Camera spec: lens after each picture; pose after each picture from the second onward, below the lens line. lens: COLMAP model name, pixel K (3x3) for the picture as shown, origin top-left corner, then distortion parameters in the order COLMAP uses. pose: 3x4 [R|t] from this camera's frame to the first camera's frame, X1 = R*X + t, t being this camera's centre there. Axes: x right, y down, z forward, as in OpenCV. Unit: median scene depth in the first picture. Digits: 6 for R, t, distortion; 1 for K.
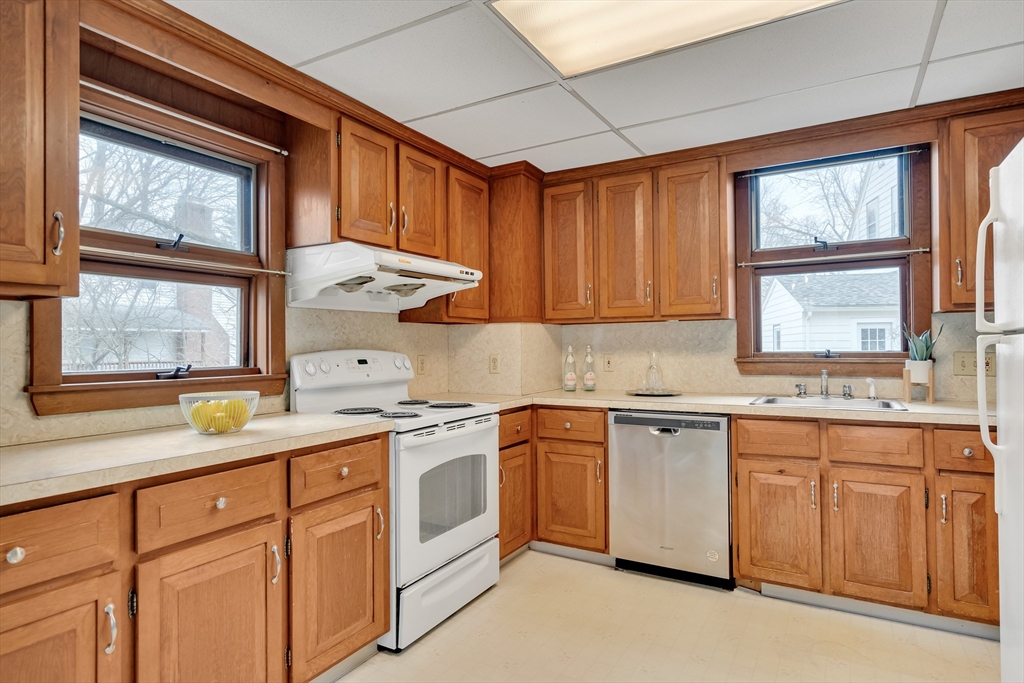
lens RADIAL K [[575.4, 0, 511.5], [0, 575.4, 340.1], [0, 0, 1]] dist [0.006611, 0.002314]
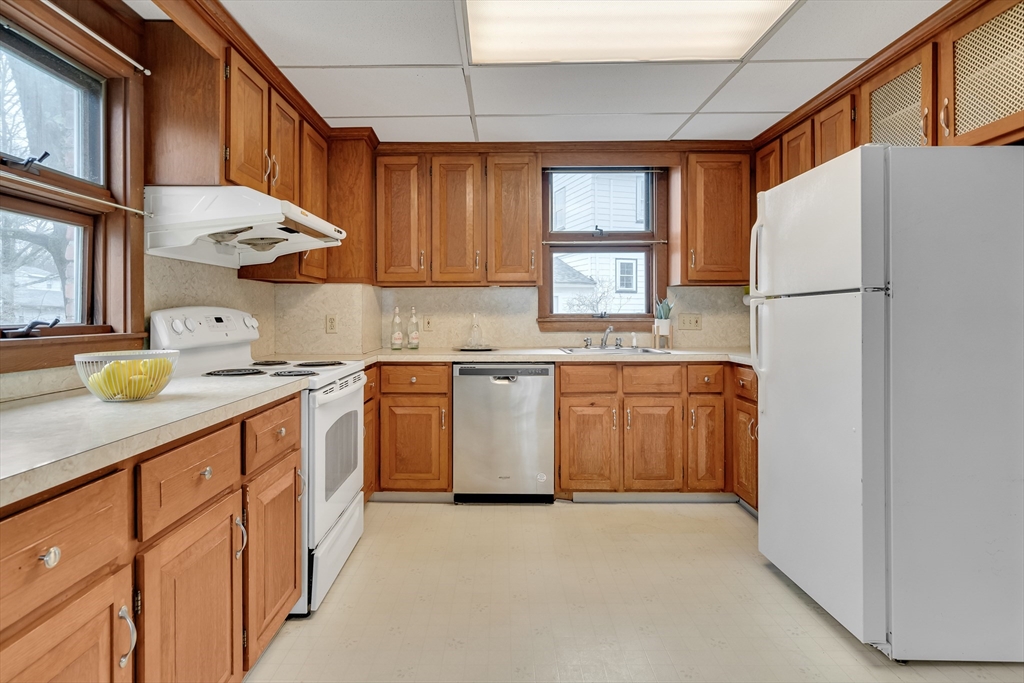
lens RADIAL K [[540.3, 0, 494.7], [0, 540.3, 313.5], [0, 0, 1]] dist [0.001979, 0.000646]
pose [[0.871740, 0.007408, 0.489913, -0.292499], [-0.011295, 0.999924, 0.004979, 0.018318], [-0.489839, -0.009874, 0.871757, 0.044264]]
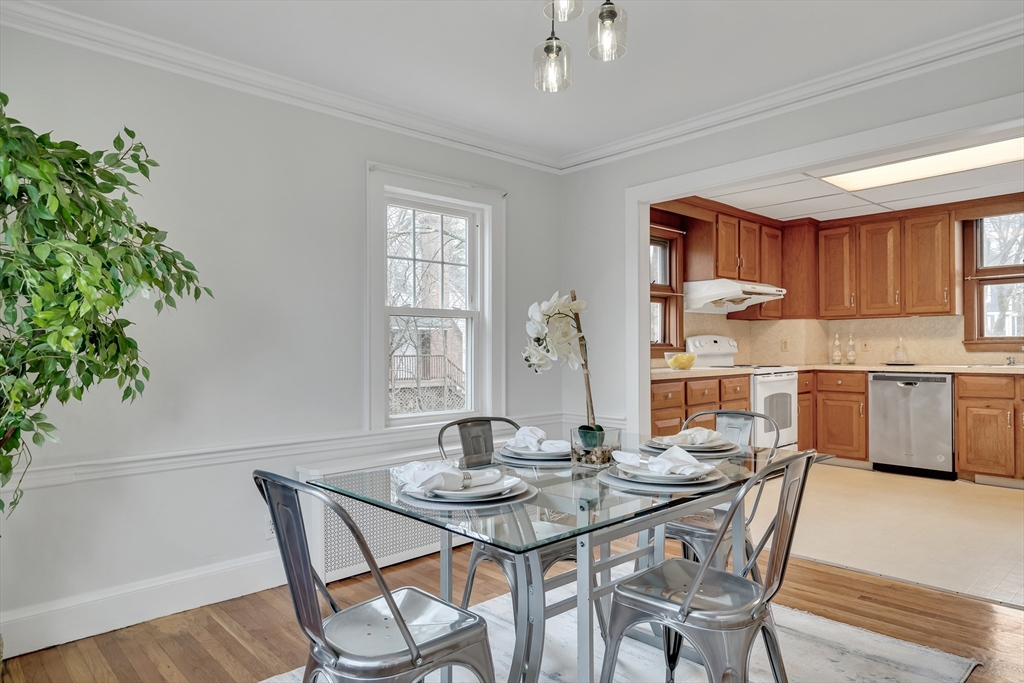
lens RADIAL K [[633.7, 0, 509.8], [0, 633.7, 347.4], [0, 0, 1]] dist [0.005566, 0.002663]
pose [[0.953836, 0.002316, -0.300321, -0.272307], [0.001968, 0.999901, 0.013960, 0.025752], [0.300323, -0.013906, 0.953736, -1.063243]]
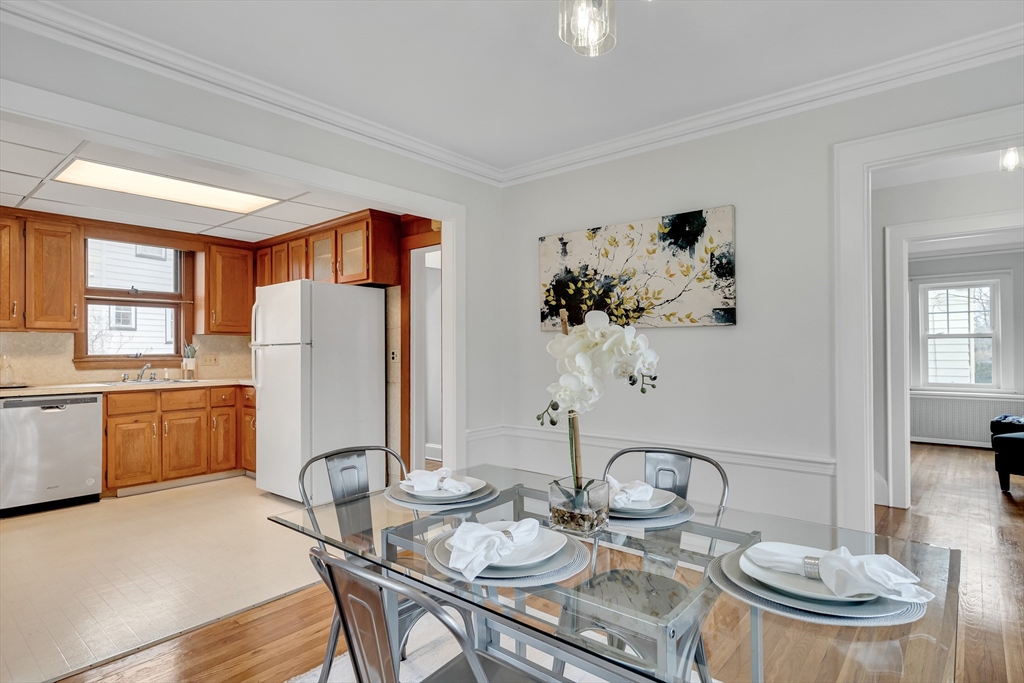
lens RADIAL K [[544.9, 0, 515.1], [0, 544.9, 345.0], [0, 0, 1]] dist [0.002339, 0.000039]
pose [[0.176942, 0.016671, 0.984080, -0.893482], [-0.007763, 0.999849, -0.015542, 0.009765], [-0.984191, -0.004889, 0.177045, -0.404755]]
